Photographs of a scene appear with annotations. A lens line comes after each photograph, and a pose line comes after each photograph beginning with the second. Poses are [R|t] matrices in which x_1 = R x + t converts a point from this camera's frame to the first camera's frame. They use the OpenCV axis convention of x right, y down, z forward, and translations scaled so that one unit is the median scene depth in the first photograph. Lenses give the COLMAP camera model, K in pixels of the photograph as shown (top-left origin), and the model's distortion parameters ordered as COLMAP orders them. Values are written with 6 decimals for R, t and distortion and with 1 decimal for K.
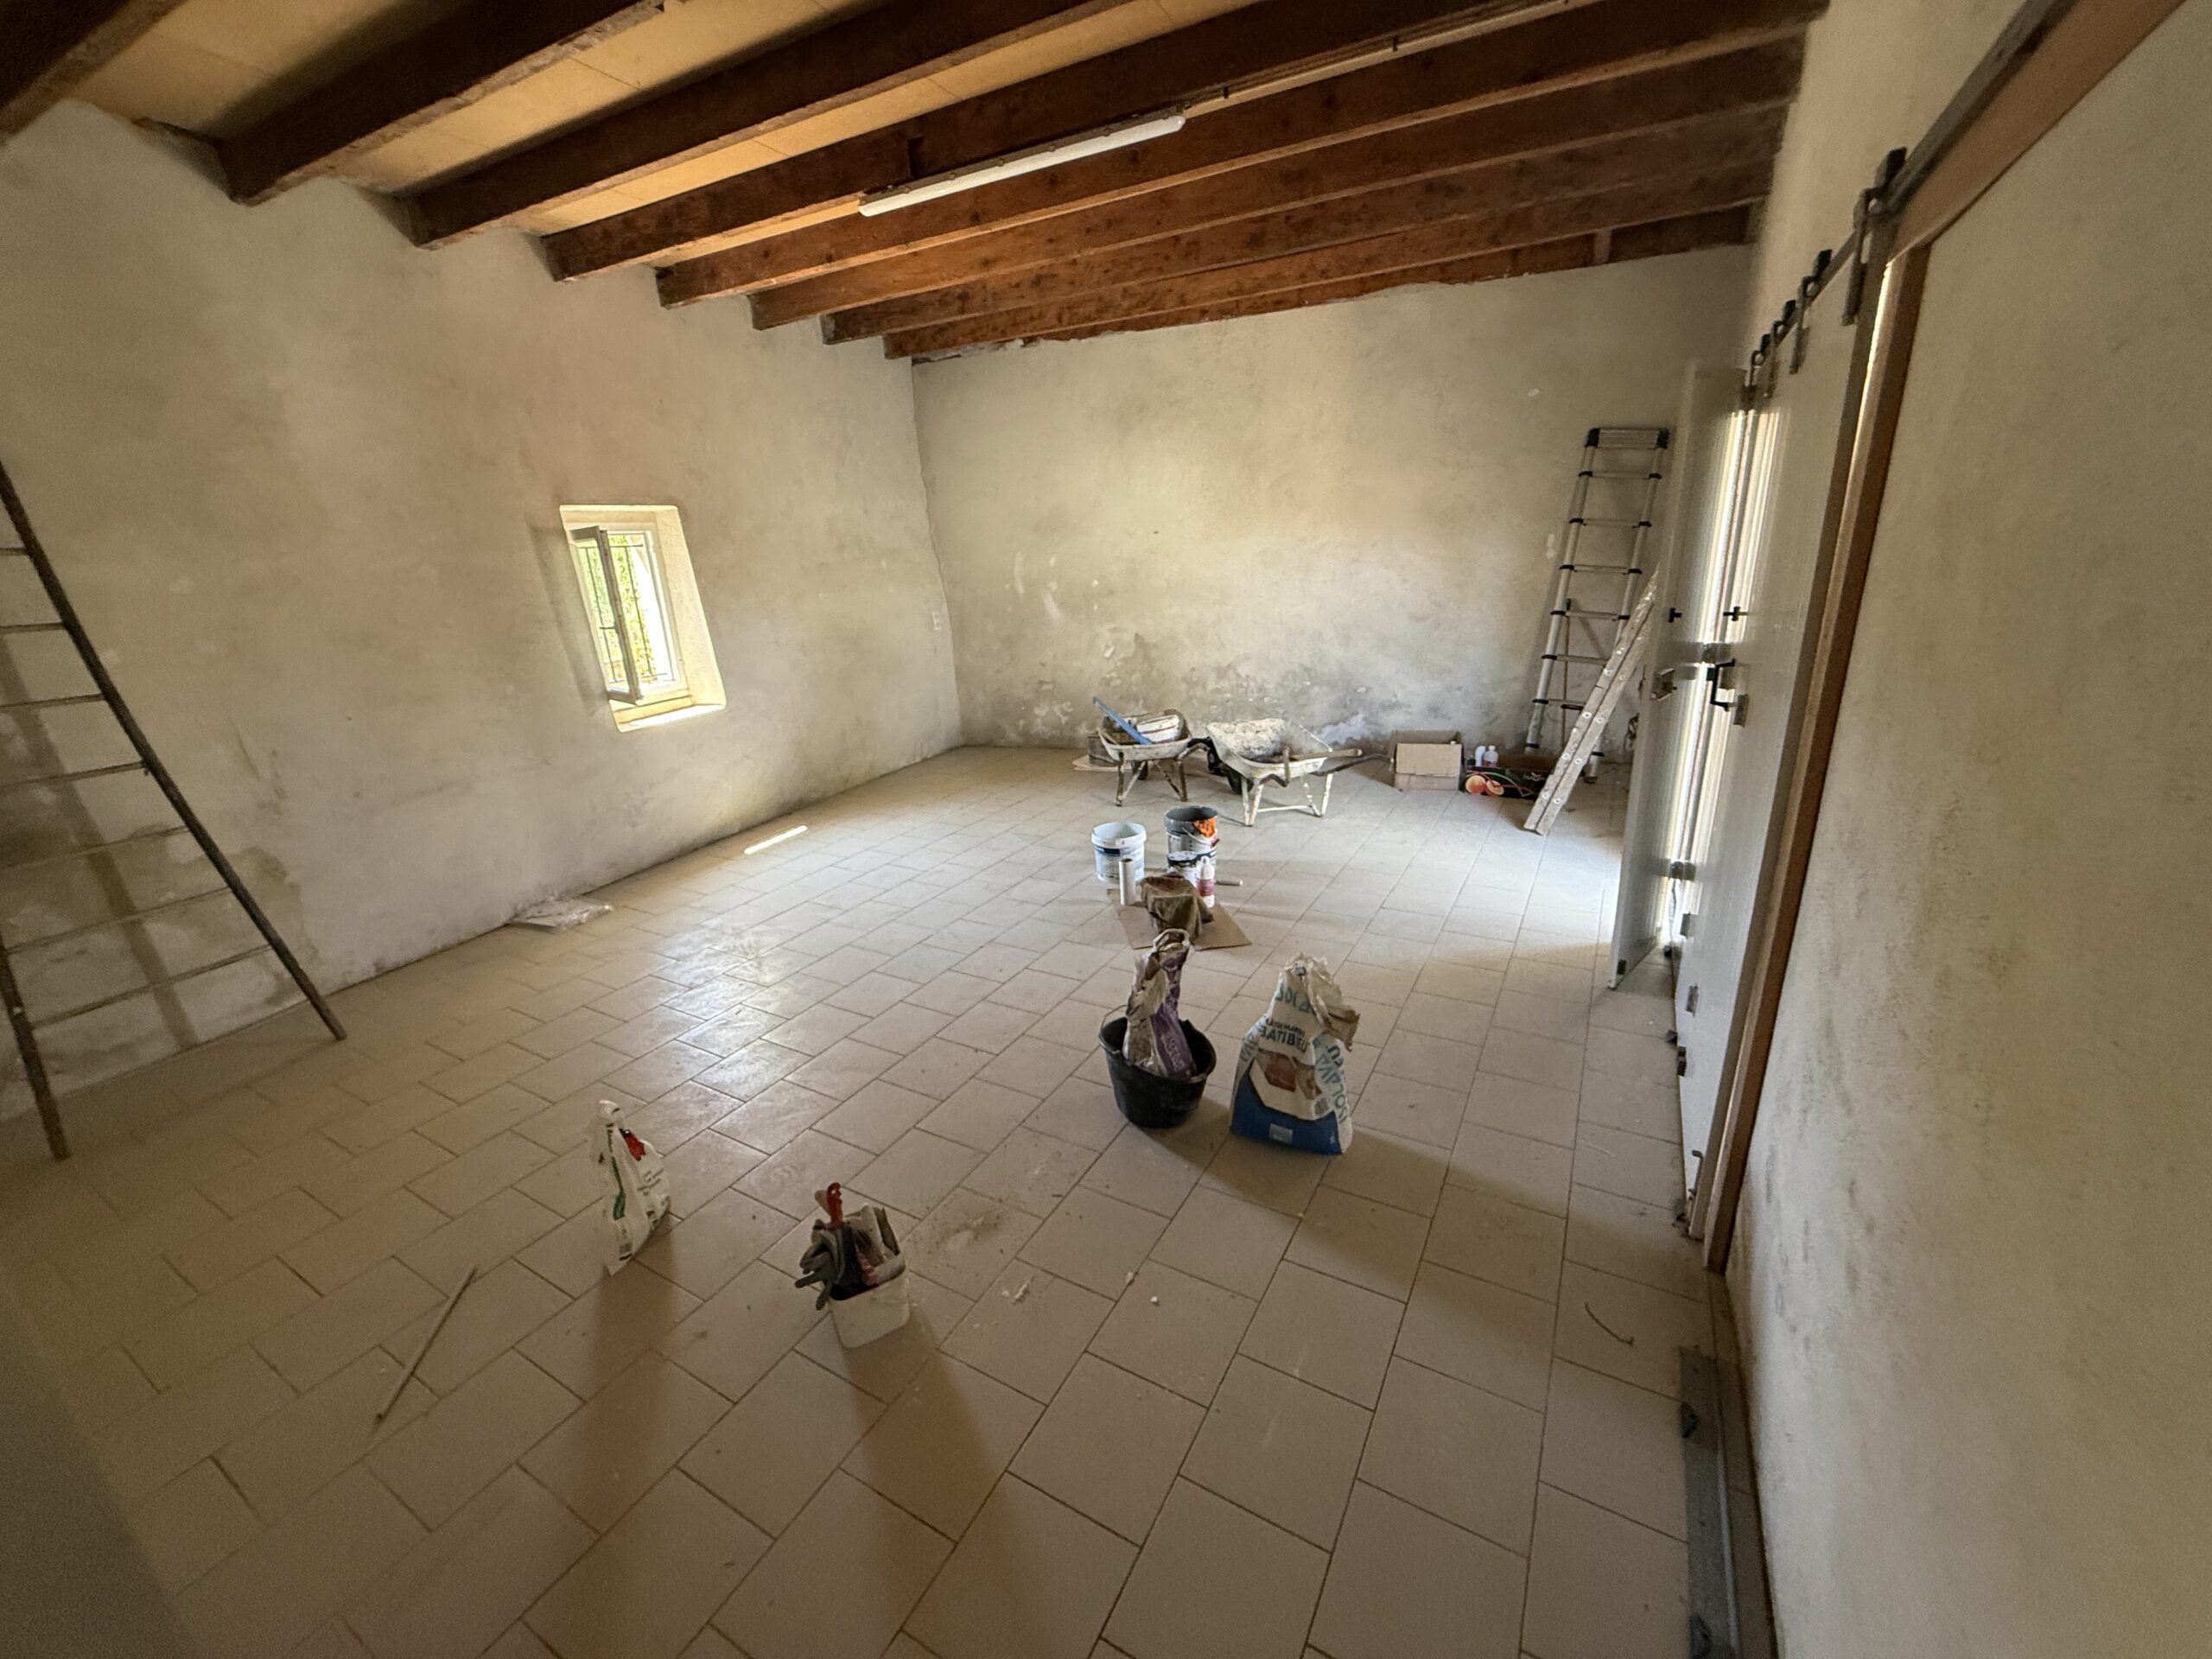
lens RADIAL K [[892.4, 0, 1105.5], [0, 892.4, 833.9], [0, 0, 1]] dist [-0.001319, -0.000001]
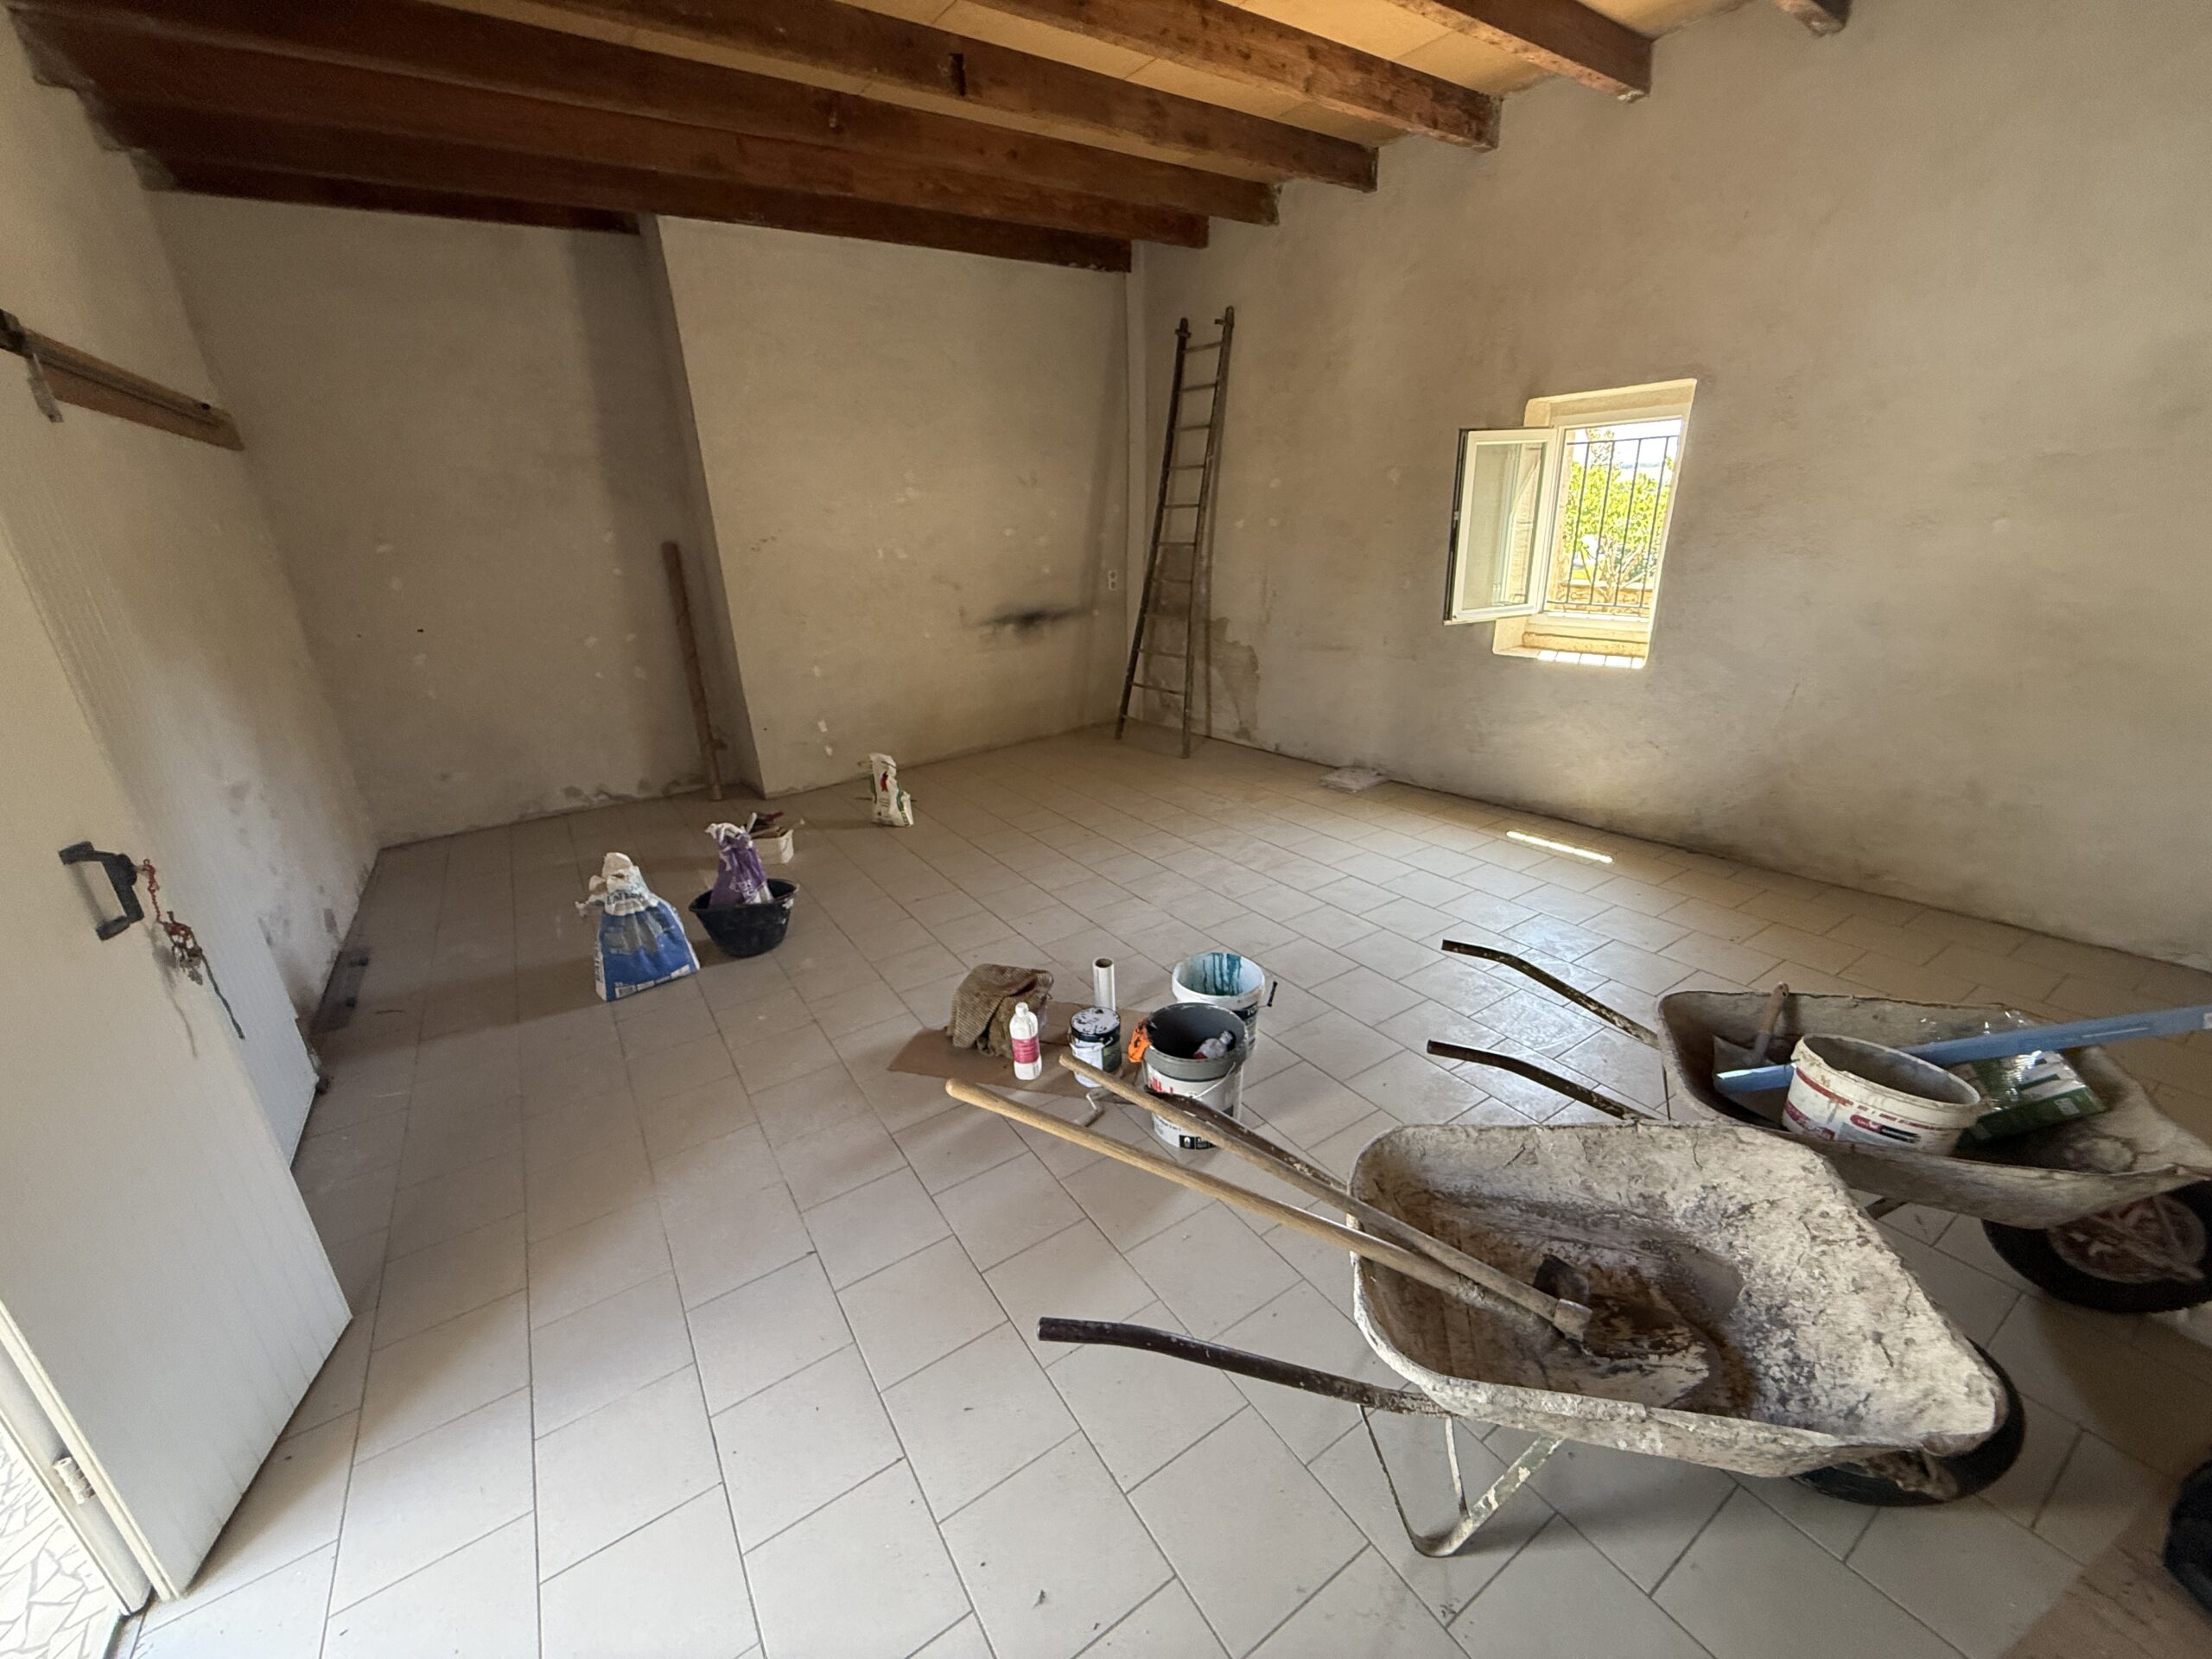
lens RADIAL K [[892.4, 0, 1108.7], [0, 892.4, 836.9], [0, 0, 1]] dist [-0.001319, -0.000001]
pose [[-0.454329, 0.381954, -0.804796, 0.470501], [-0.208242, 0.832852, 0.512828, -0.354298], [0.866153, 0.400585, -0.298850, 1.021583]]
